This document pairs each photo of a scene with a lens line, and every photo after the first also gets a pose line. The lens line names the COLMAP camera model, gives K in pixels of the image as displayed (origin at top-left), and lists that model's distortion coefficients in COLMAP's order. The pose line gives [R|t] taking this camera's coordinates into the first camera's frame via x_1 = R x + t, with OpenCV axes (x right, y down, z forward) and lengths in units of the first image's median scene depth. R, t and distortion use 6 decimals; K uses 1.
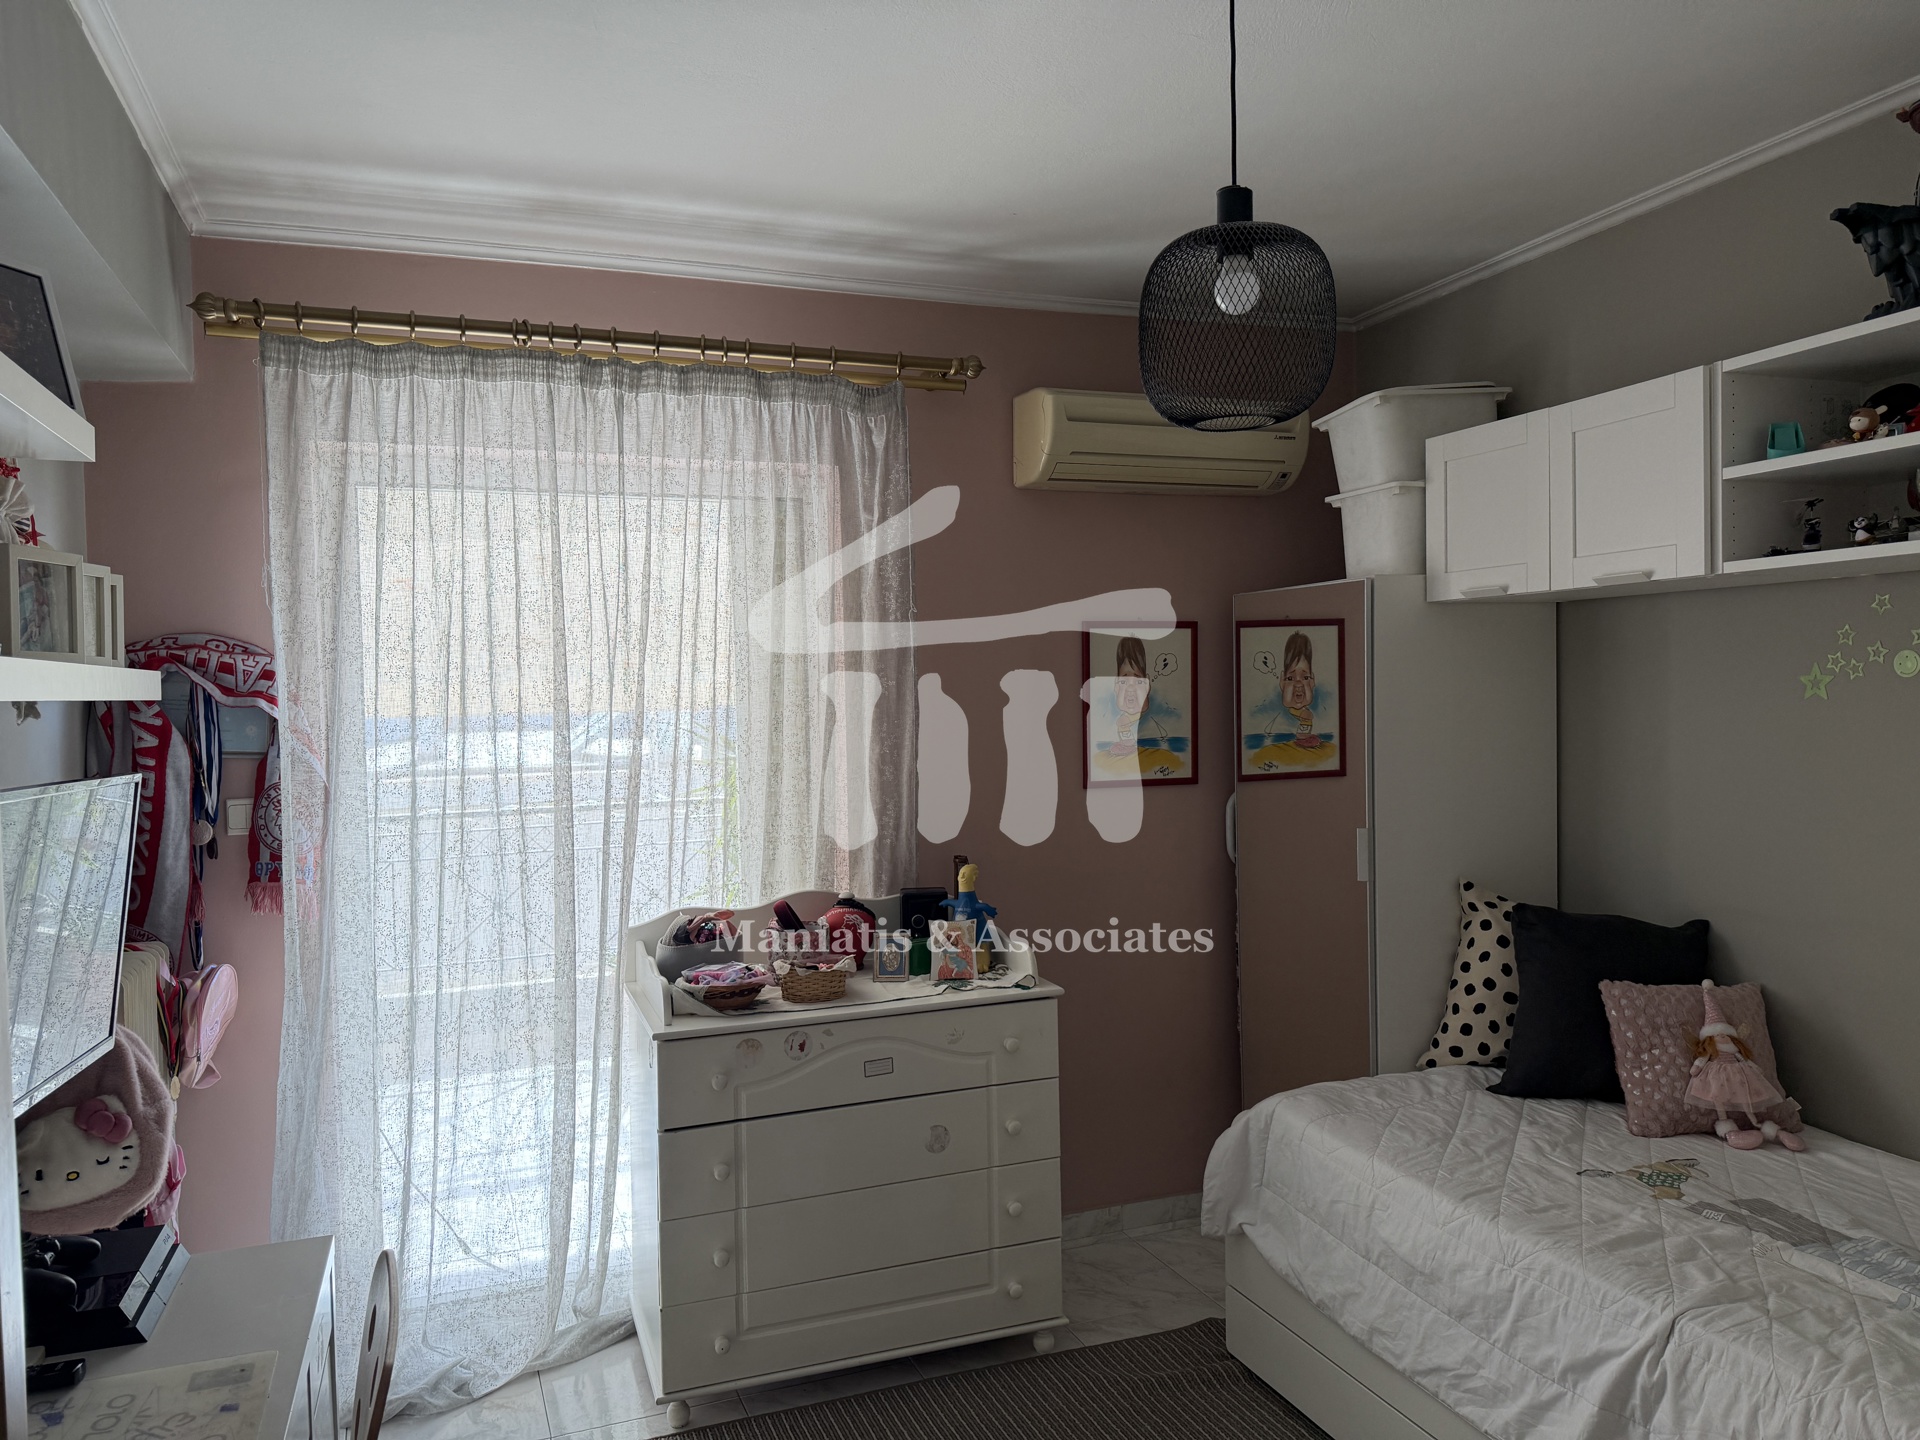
lens RADIAL K [[1357.3, 0, 955.3], [0, 1357.3, 726.1], [0, 0, 1]] dist [0.036471, -0.041648]
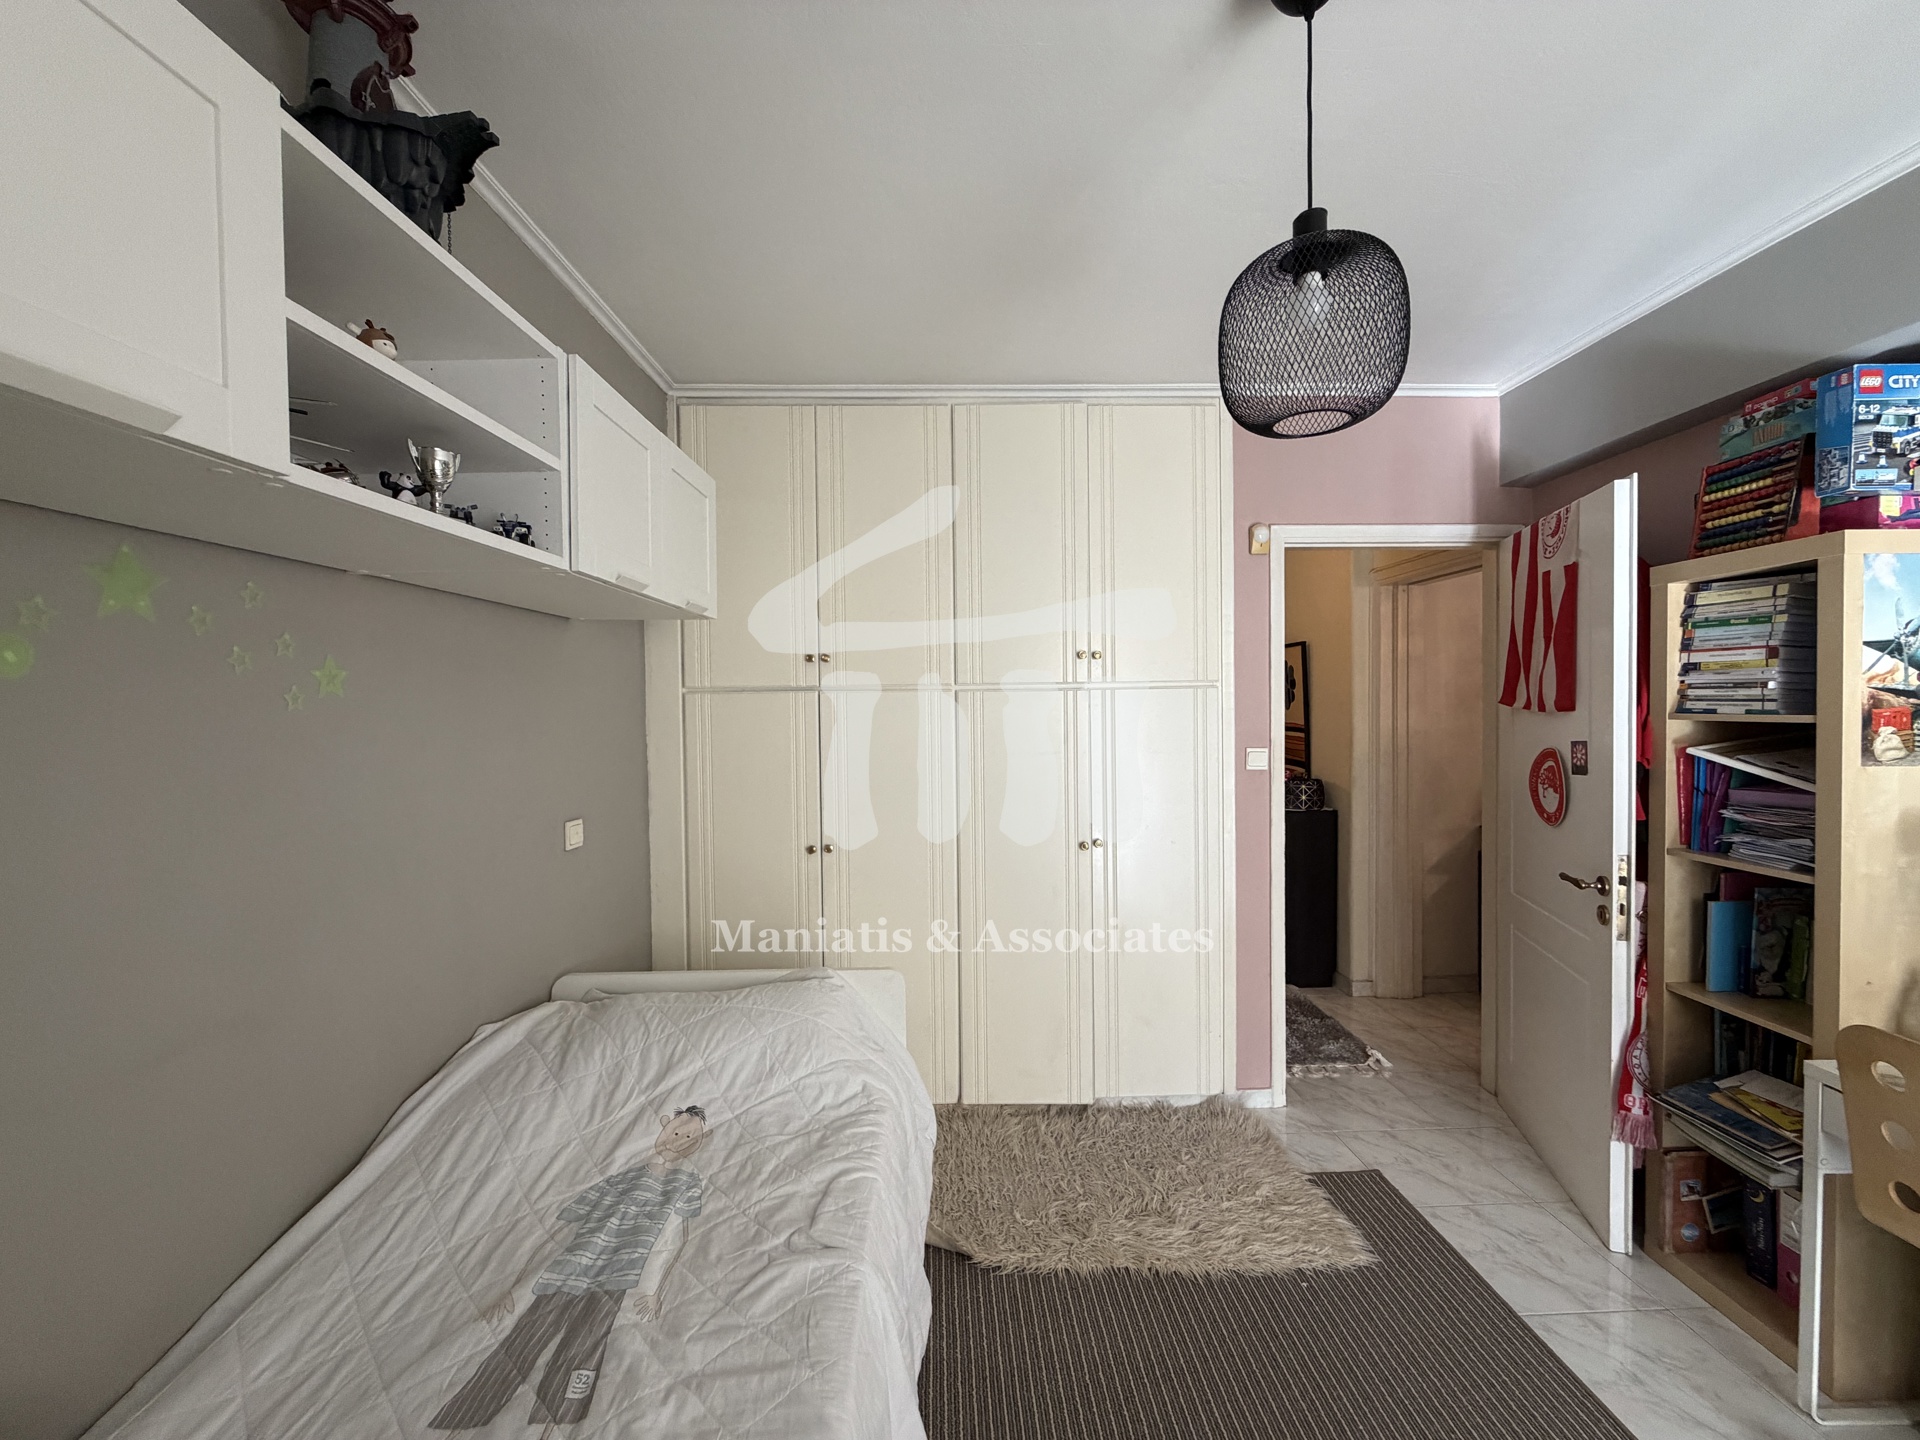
lens RADIAL K [[763.6, 0, 953.6], [0, 763.6, 719.8], [0, 0, 1]] dist [0.000074, -0.000013]
pose [[-0.940481, 0.022172, 0.339123, 0.165654], [0.039328, 0.998266, 0.043801, -0.013106], [-0.337563, 0.054531, -0.939722, 1.024625]]
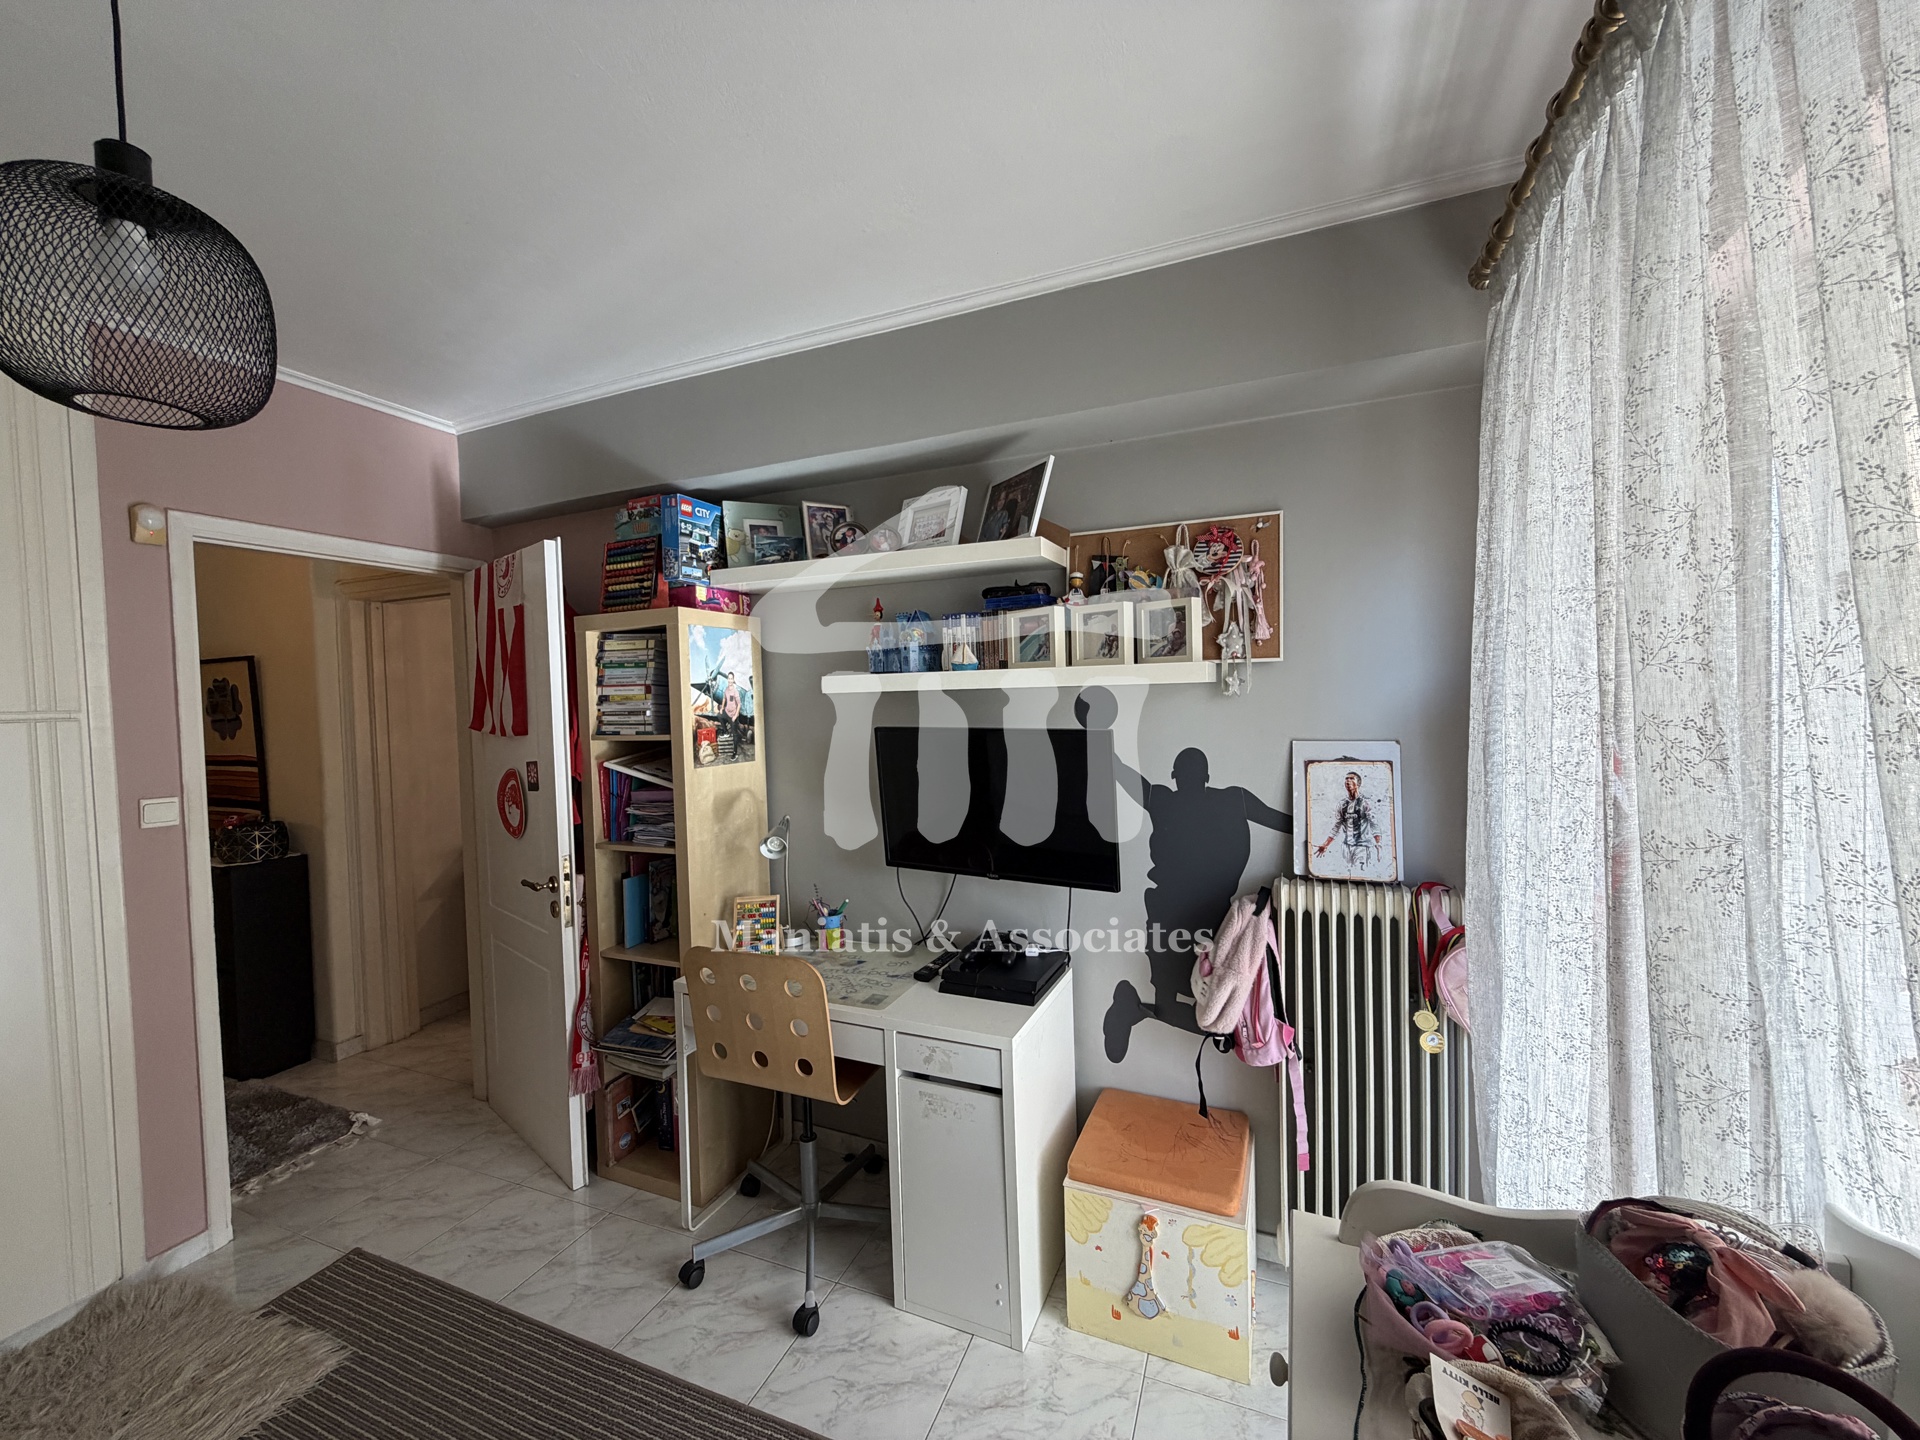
lens RADIAL K [[763.6, 0, 953.6], [0, 763.6, 719.8], [0, 0, 1]] dist [0.000074, -0.000013]
pose [[-0.697750, 0.059423, -0.713872, 0.122943], [0.019255, 0.997749, 0.064234, -0.027232], [0.716082, 0.031074, -0.697324, 1.046702]]
